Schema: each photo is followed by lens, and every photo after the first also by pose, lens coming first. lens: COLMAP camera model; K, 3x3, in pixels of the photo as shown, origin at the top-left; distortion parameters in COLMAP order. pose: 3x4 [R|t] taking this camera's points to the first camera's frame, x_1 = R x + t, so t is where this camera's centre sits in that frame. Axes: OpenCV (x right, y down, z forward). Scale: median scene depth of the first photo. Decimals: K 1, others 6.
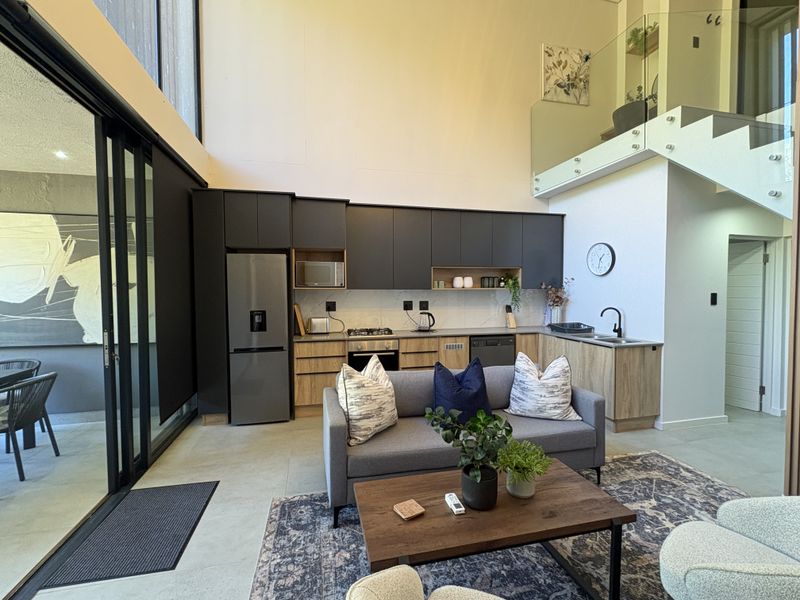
lens RADIAL K [[363.3, 0, 399.9], [0, 363.3, 299.5], [0, 0, 1]] dist [-0.000019, -0.000290]
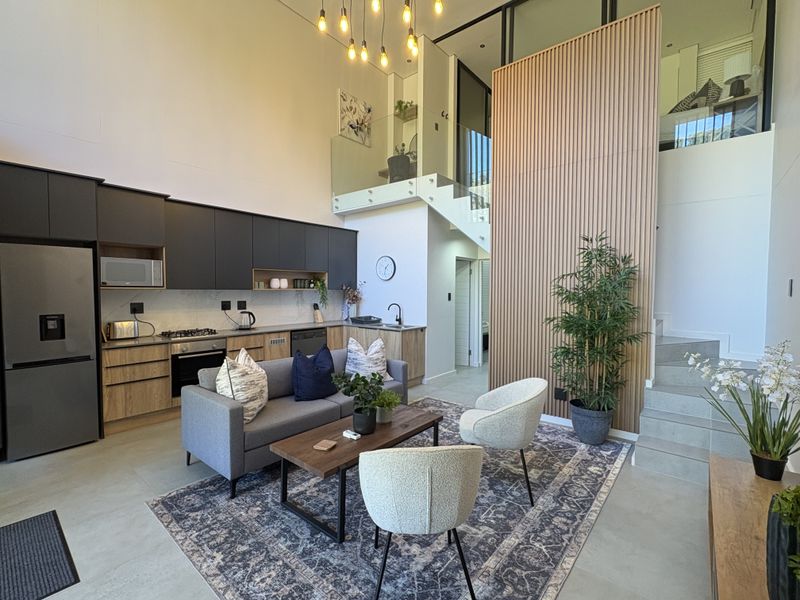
lens RADIAL K [[364.1, 0, 400.0], [0, 364.1, 300.0], [0, 0, 1]] dist [-0.000565, 0.000173]
pose [[0.801549, -0.012379, 0.597800, -0.230800], [0.012164, 0.999916, 0.004396, 0.003121], [-0.597805, 0.003749, 0.801633, -0.125011]]
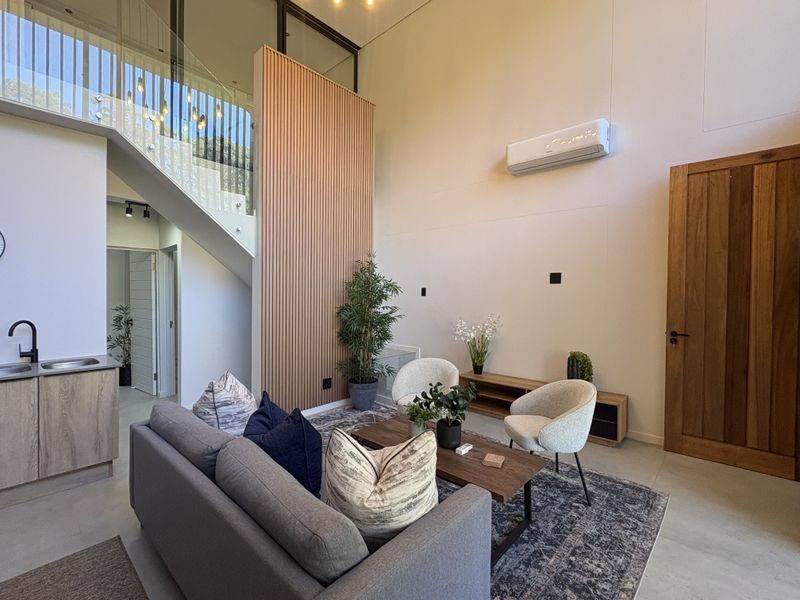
lens RADIAL K [[363.3, 0, 399.9], [0, 363.3, 299.5], [0, 0, 1]] dist [-0.000019, -0.000290]
pose [[-0.553959, -0.017208, 0.832366, -0.349111], [0.020081, 0.999219, 0.034022, -0.025678], [-0.832302, 0.035562, -0.553181, 0.789984]]
